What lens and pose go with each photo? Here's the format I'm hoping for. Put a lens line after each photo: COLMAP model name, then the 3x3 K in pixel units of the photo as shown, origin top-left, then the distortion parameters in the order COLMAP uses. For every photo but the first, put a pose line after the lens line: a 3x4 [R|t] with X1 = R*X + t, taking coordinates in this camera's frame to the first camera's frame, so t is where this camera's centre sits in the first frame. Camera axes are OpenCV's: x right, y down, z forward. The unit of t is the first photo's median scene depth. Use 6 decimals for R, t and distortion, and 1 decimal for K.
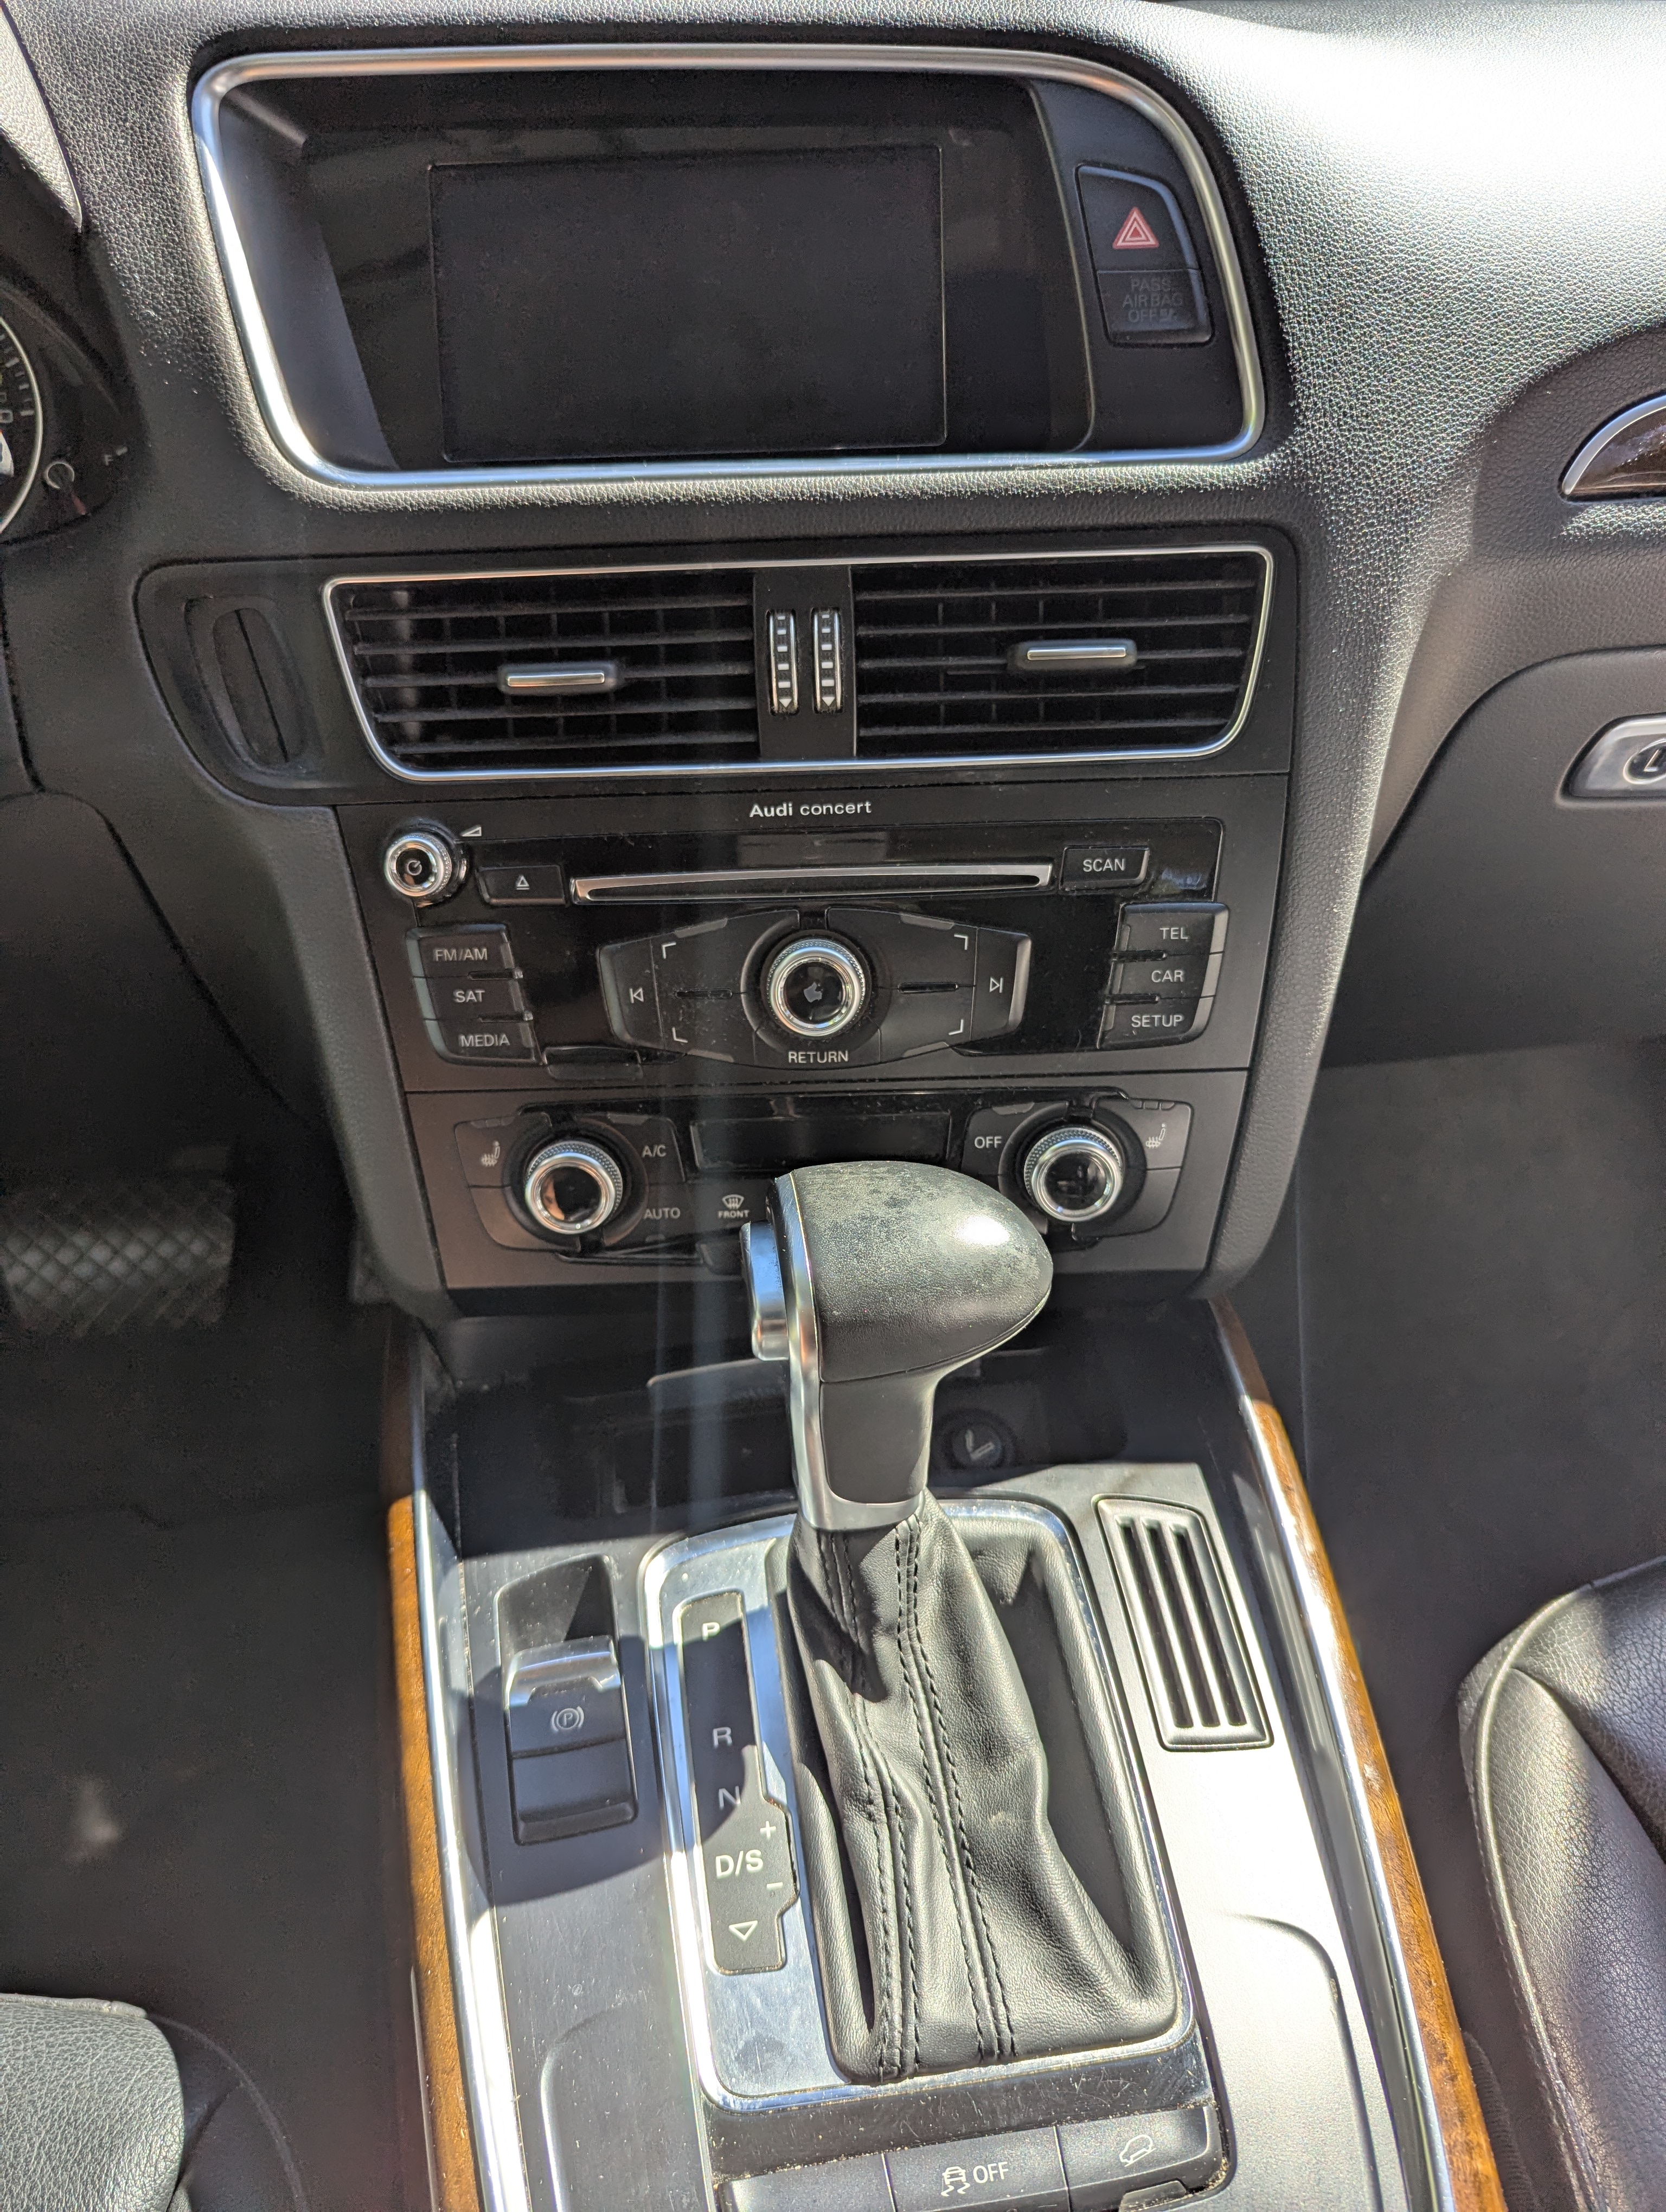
lens RADIAL K [[1602.3, 0, 814.7], [0, 1602.3, 1090.6], [0, 0, 1]] dist [0.025781, -0.015474]
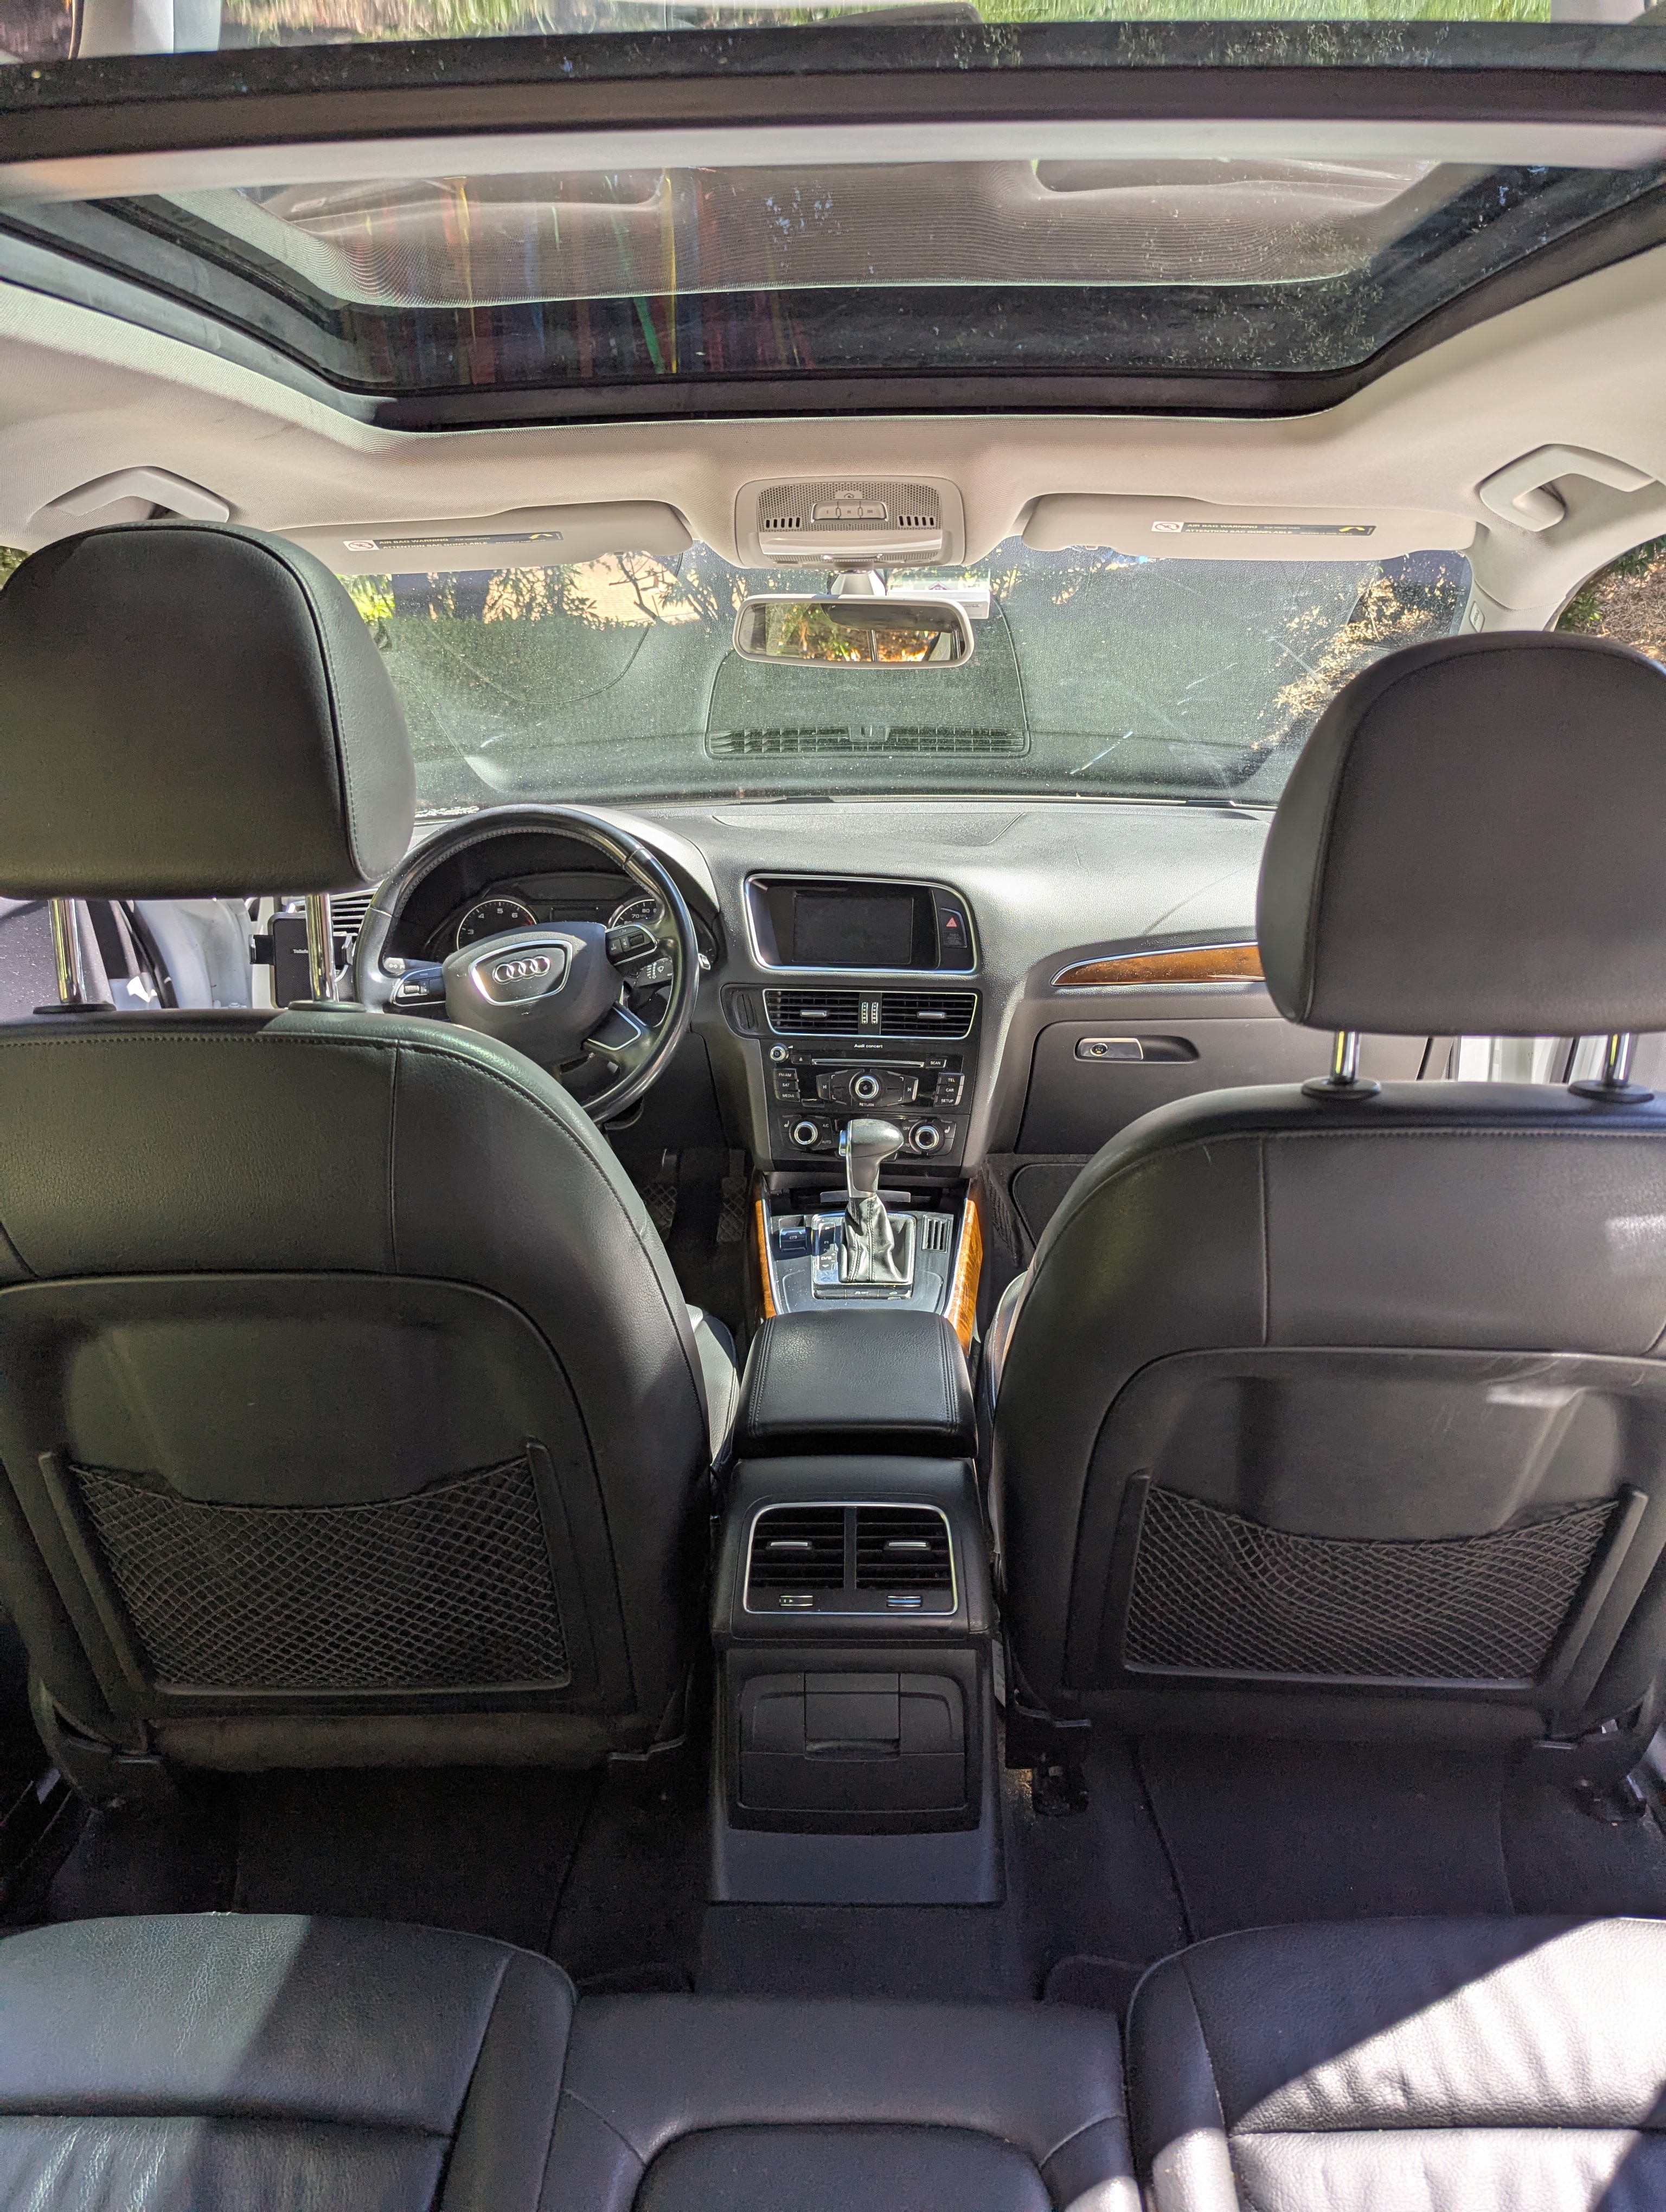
lens RADIAL K [[1602.3, 0, 837.5], [0, 1602.3, 1106.5], [0, 0, 1]] dist [0.025781, -0.015474]
pose [[0.986076, 0.063718, -0.153604, 0.588760], [-0.089708, 0.981574, -0.168716, 0.718560], [0.140024, 0.180147, 0.973622, -3.180206]]
